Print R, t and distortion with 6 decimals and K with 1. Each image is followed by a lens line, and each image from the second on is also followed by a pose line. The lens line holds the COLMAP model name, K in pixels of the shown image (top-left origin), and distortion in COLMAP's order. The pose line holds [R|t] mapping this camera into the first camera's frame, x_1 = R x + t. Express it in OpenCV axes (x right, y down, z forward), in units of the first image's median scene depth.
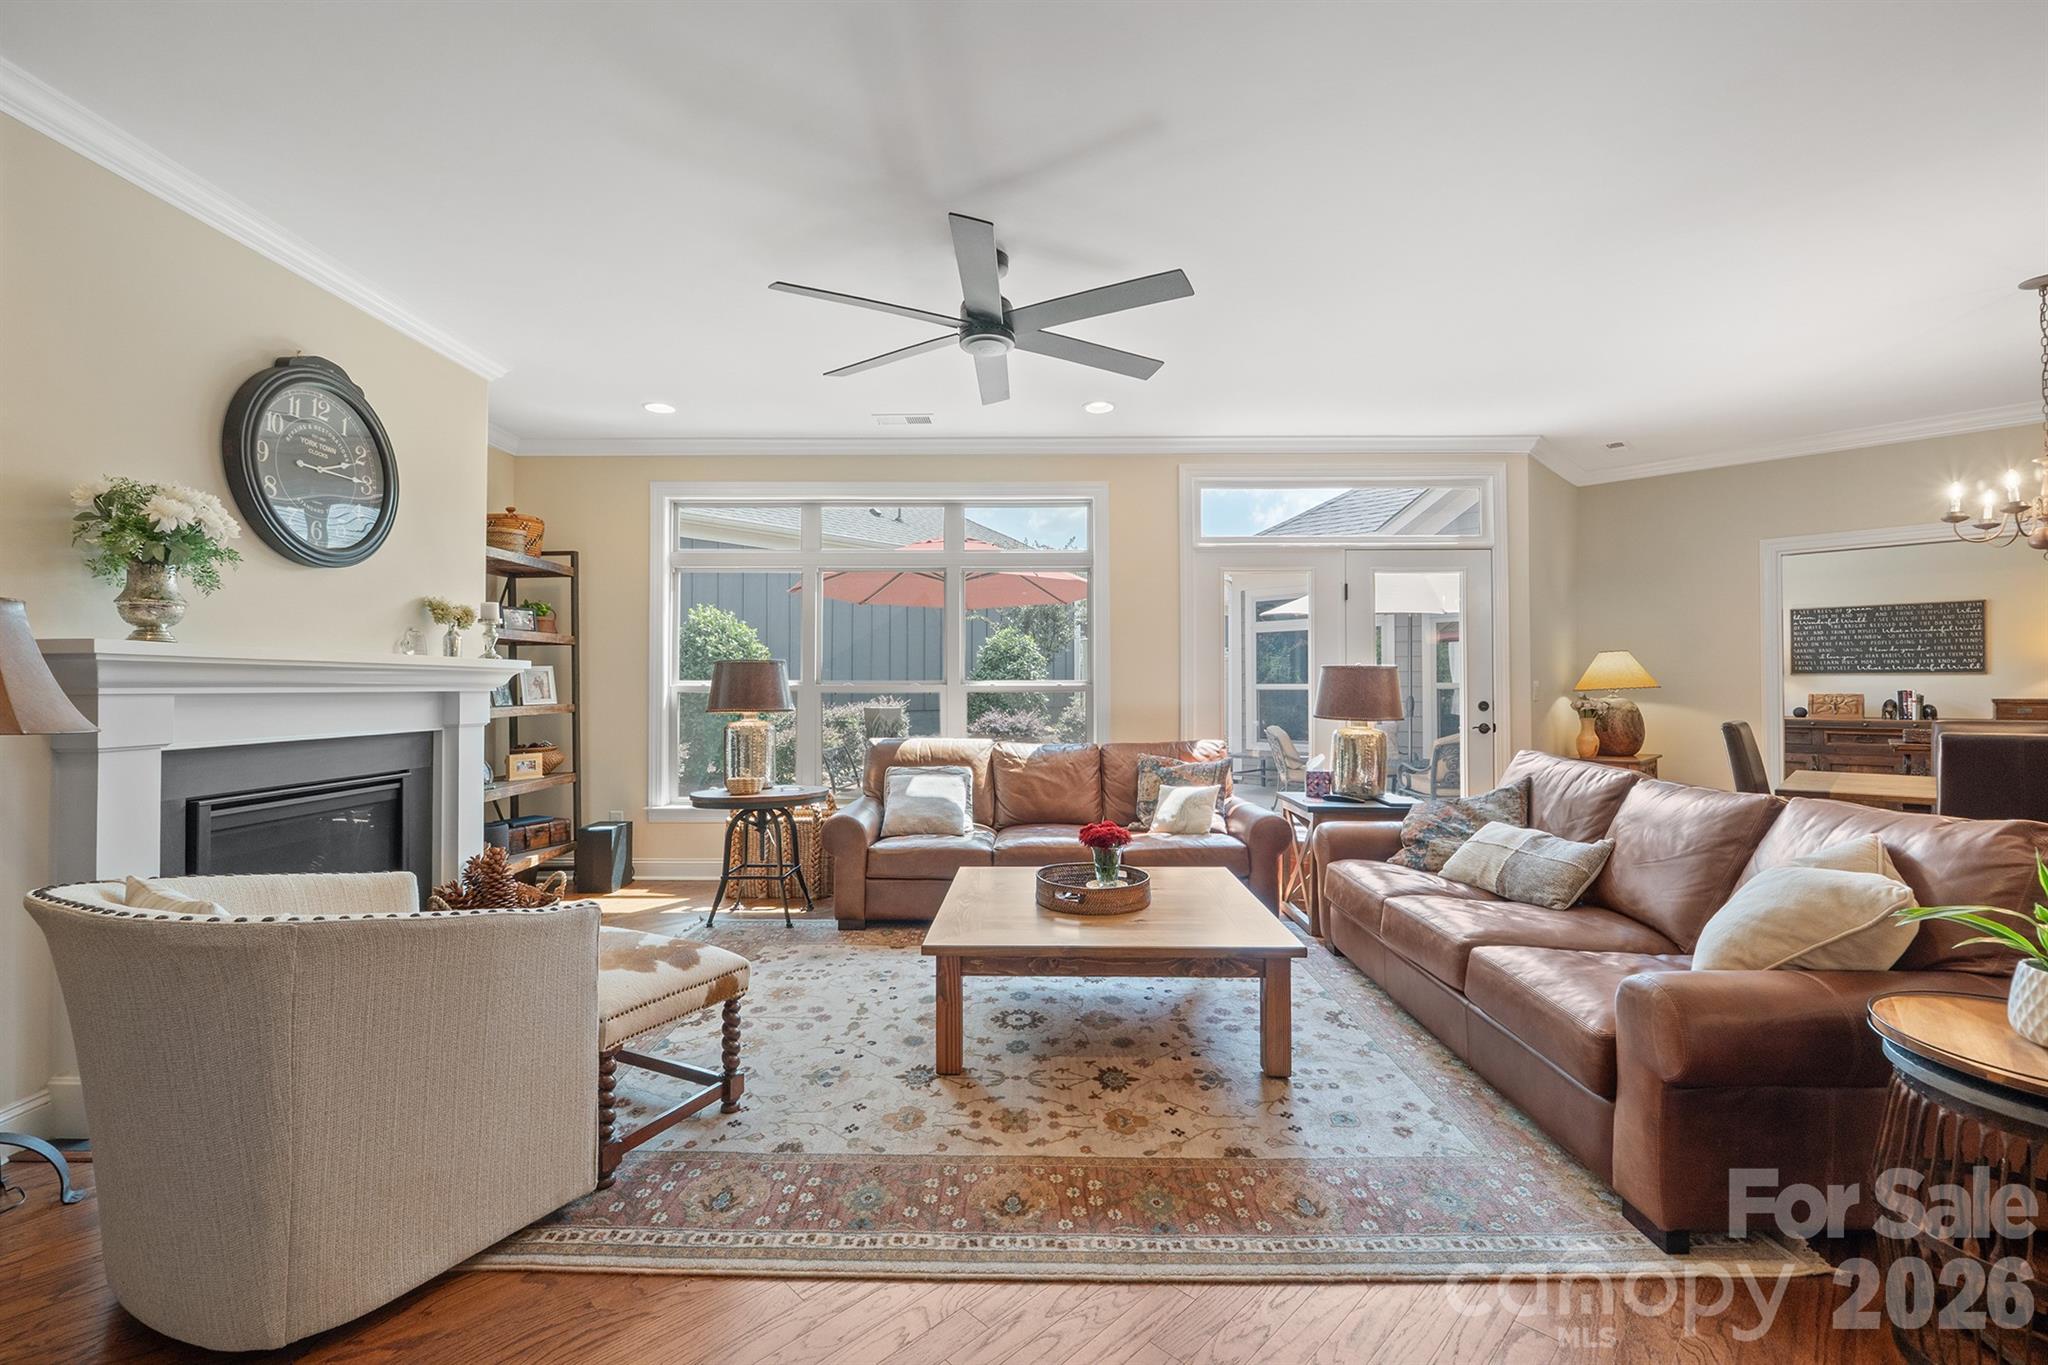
lens RADIAL K [[868.5, 0, 1016.3], [0, 868.5, 673.5], [0, 0, 1]] dist [-0.006757, 0.000005]
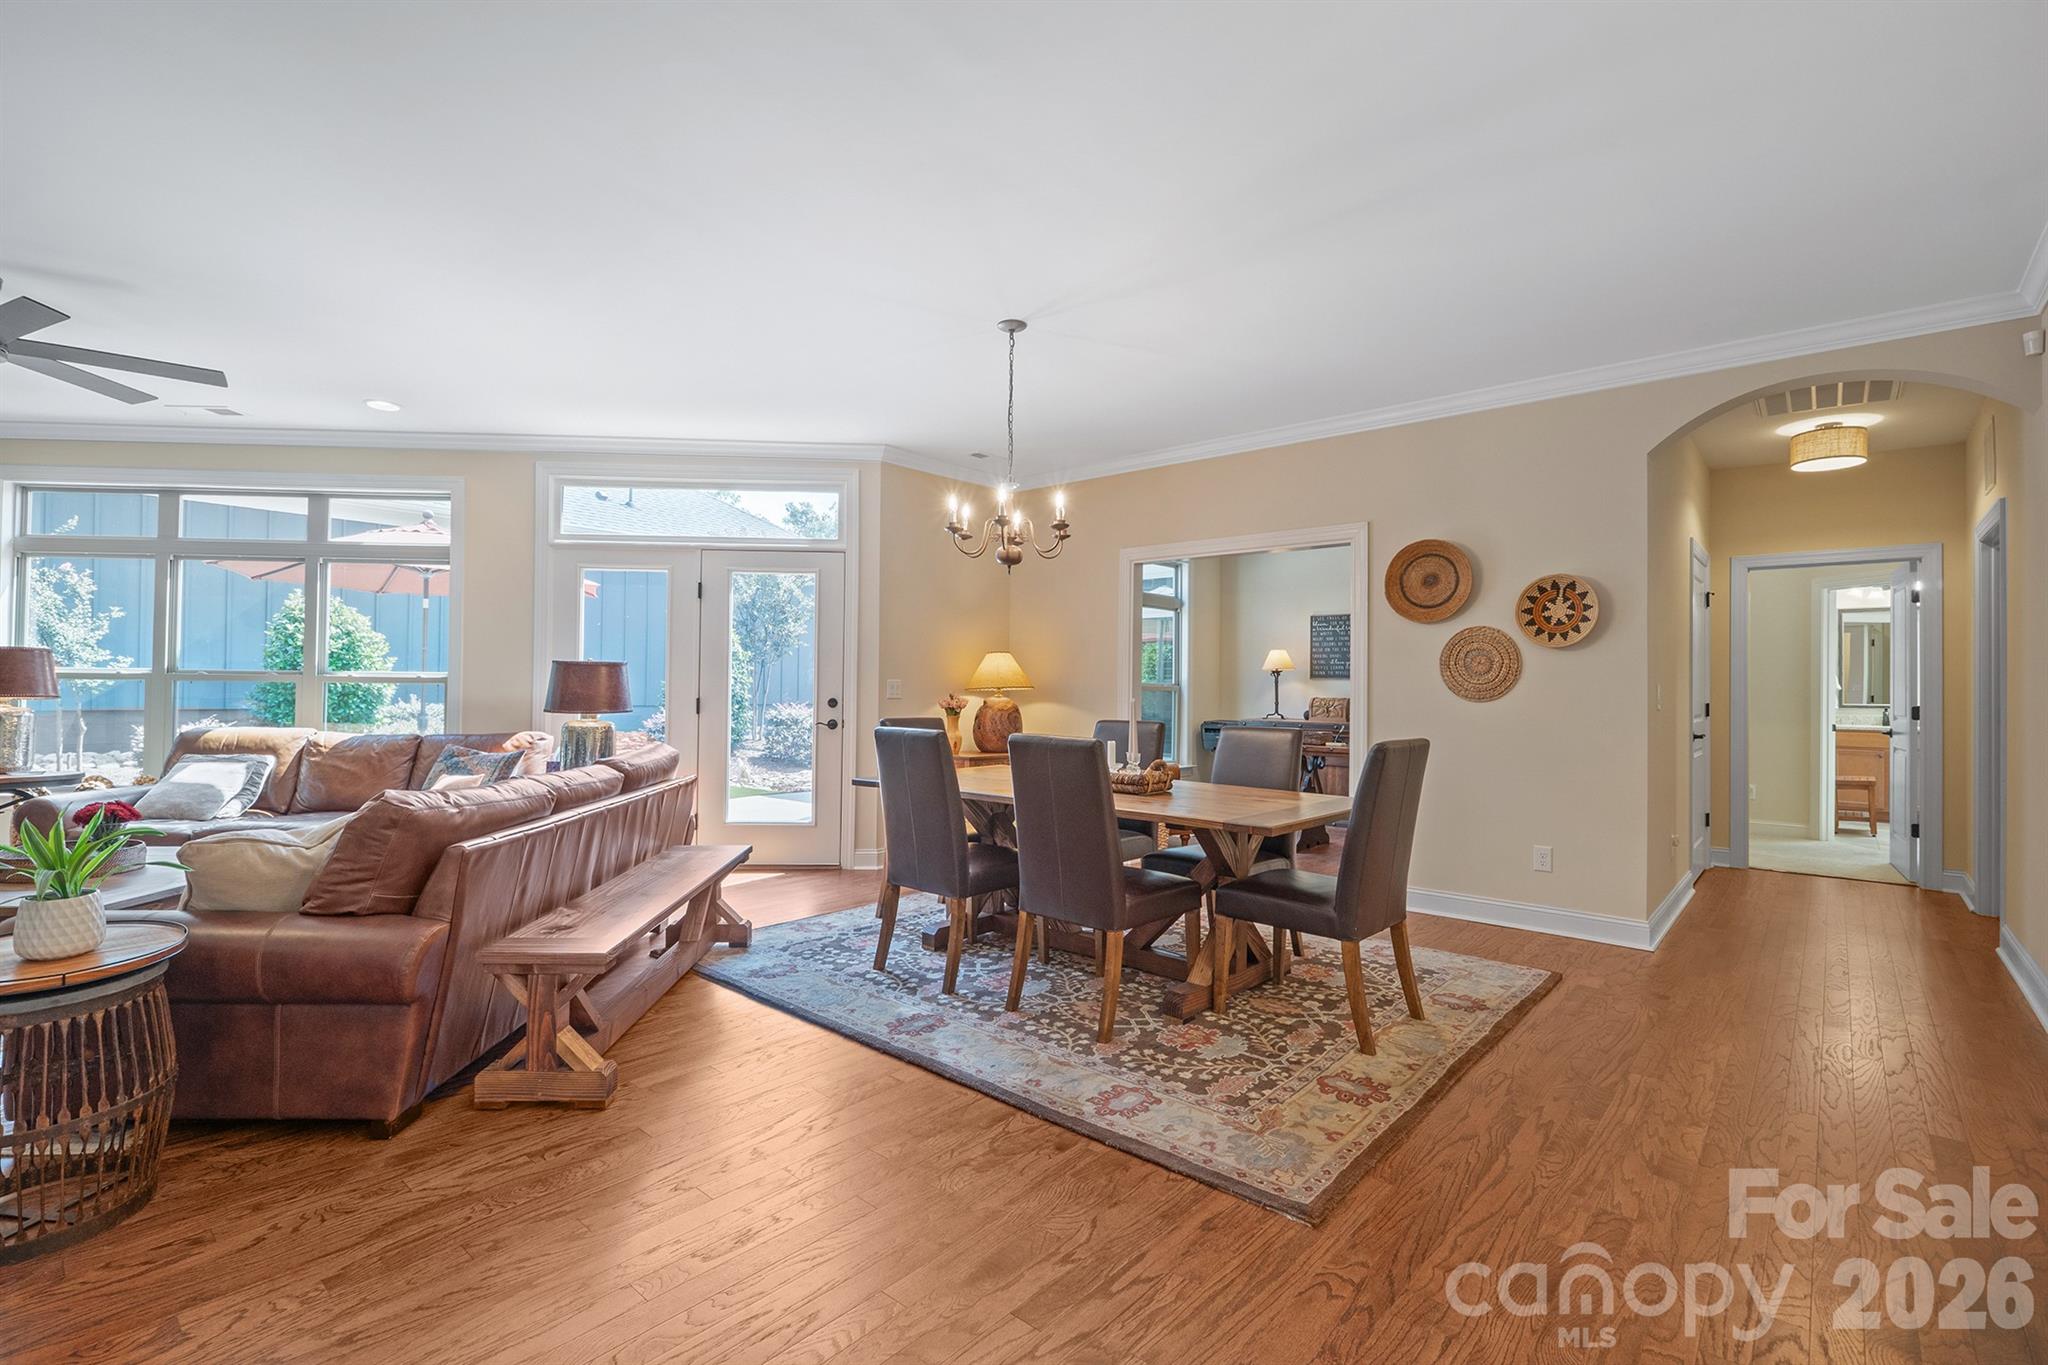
lens RADIAL K [[935.9, 0, 1033.2], [0, 935.9, 677.8], [0, 0, 1]] dist [-0.002893, -0.001622]
pose [[0.997773, 0.014541, 0.065093, 0.699276], [-0.014997, 0.999866, 0.006526, -0.003303], [-0.064989, -0.007488, 0.997858, -0.135069]]
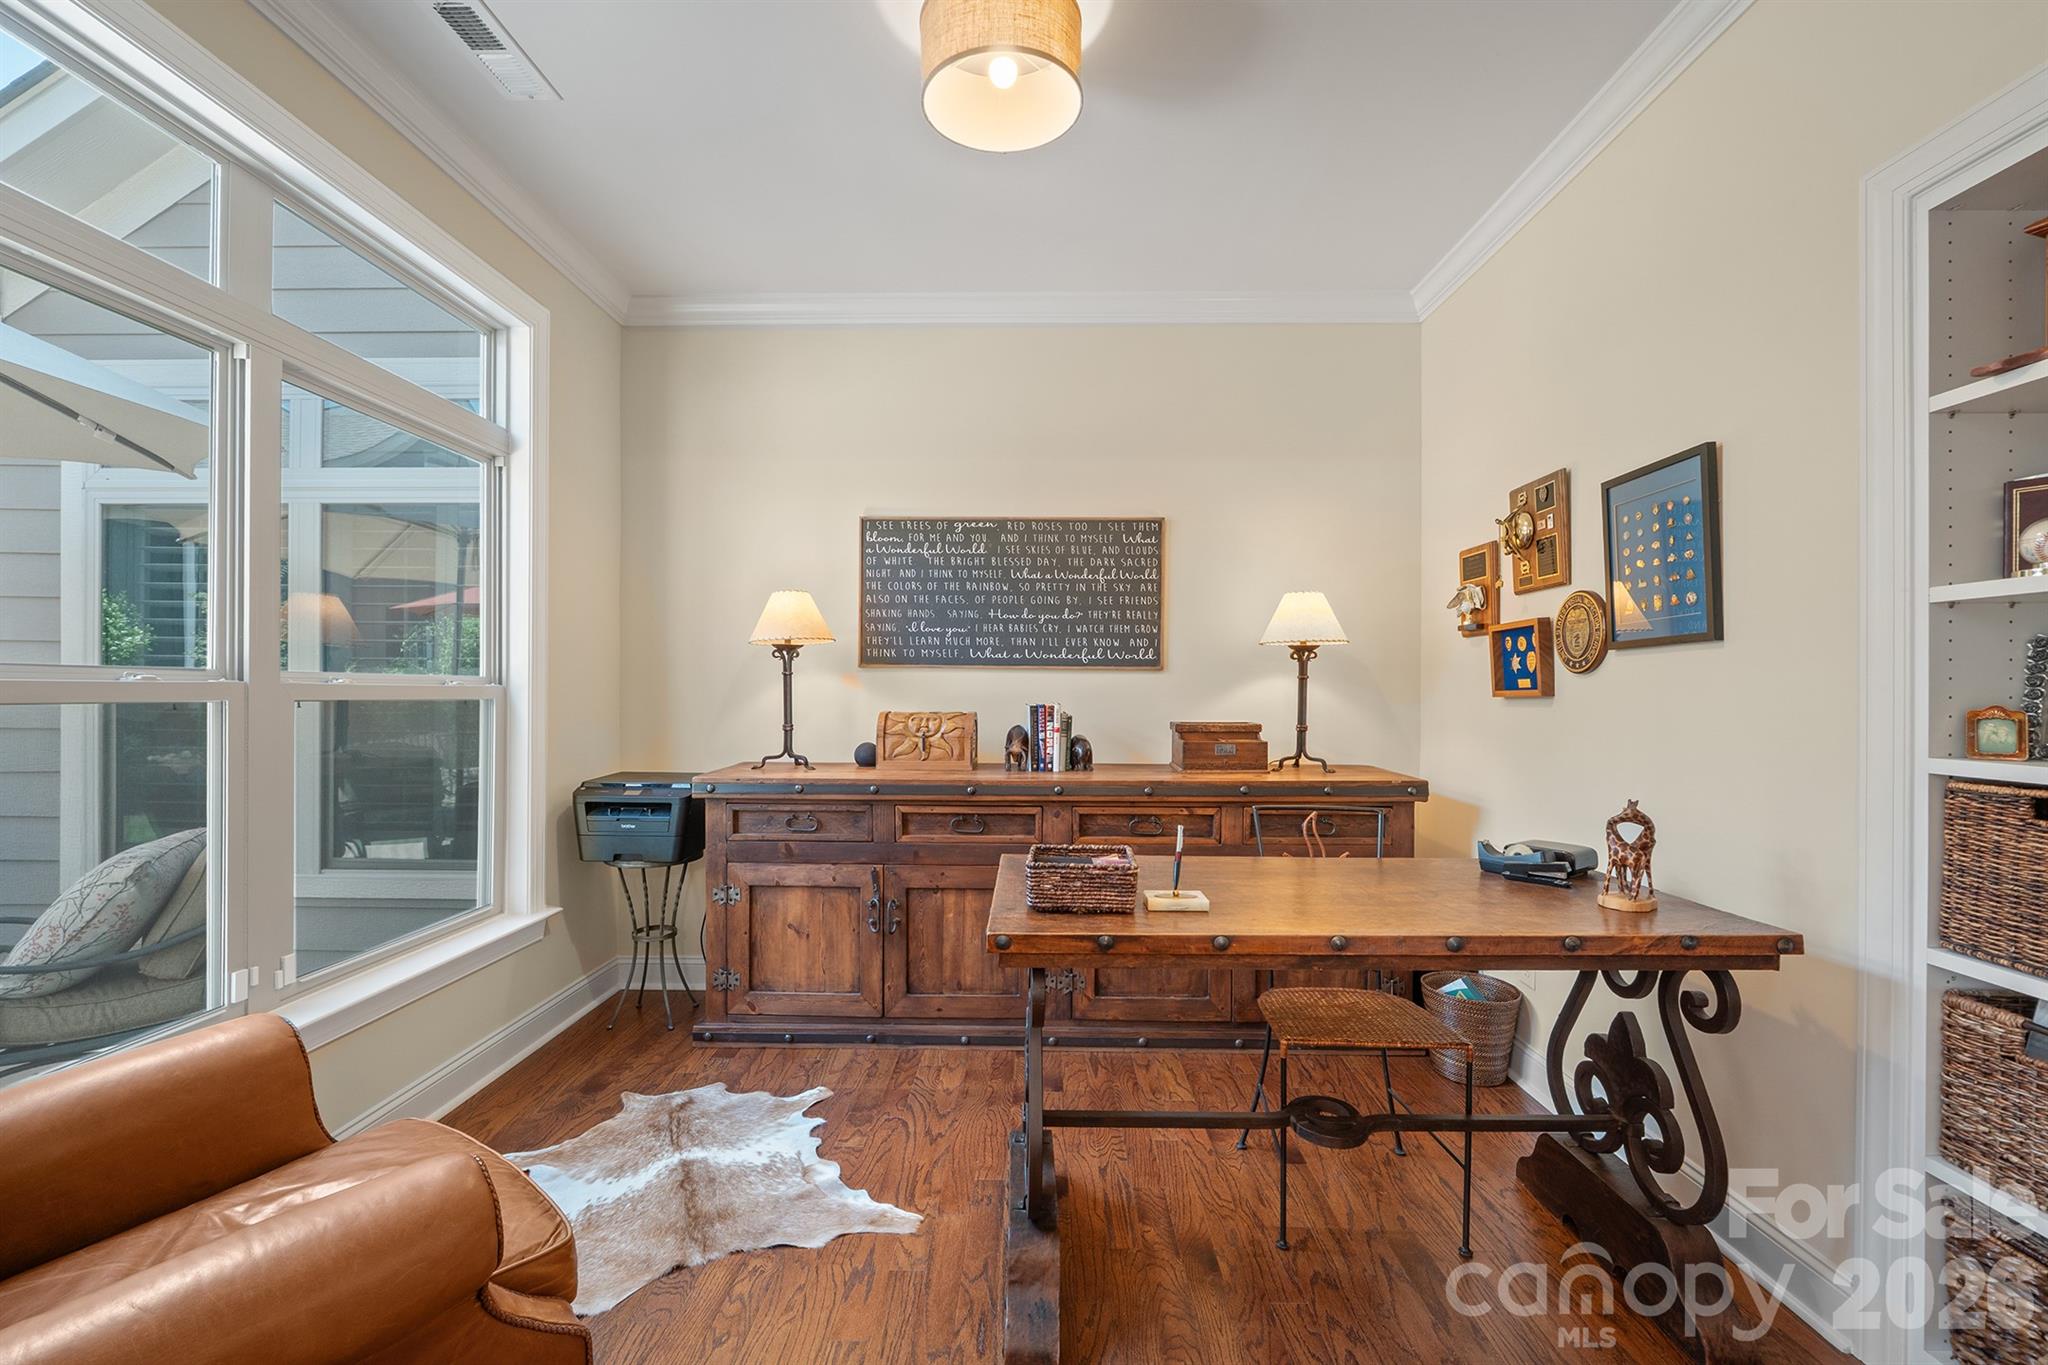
lens RADIAL K [[868.5, 0, 1028.0], [0, 868.5, 692.2], [0, 0, 1]] dist [-0.006757, 0.000005]
pose [[0.714134, 0.007474, 0.699969, 0.922132], [-0.017744, 0.999815, 0.007428, 0.013219], [-0.699784, -0.017725, 0.714134, 0.888224]]
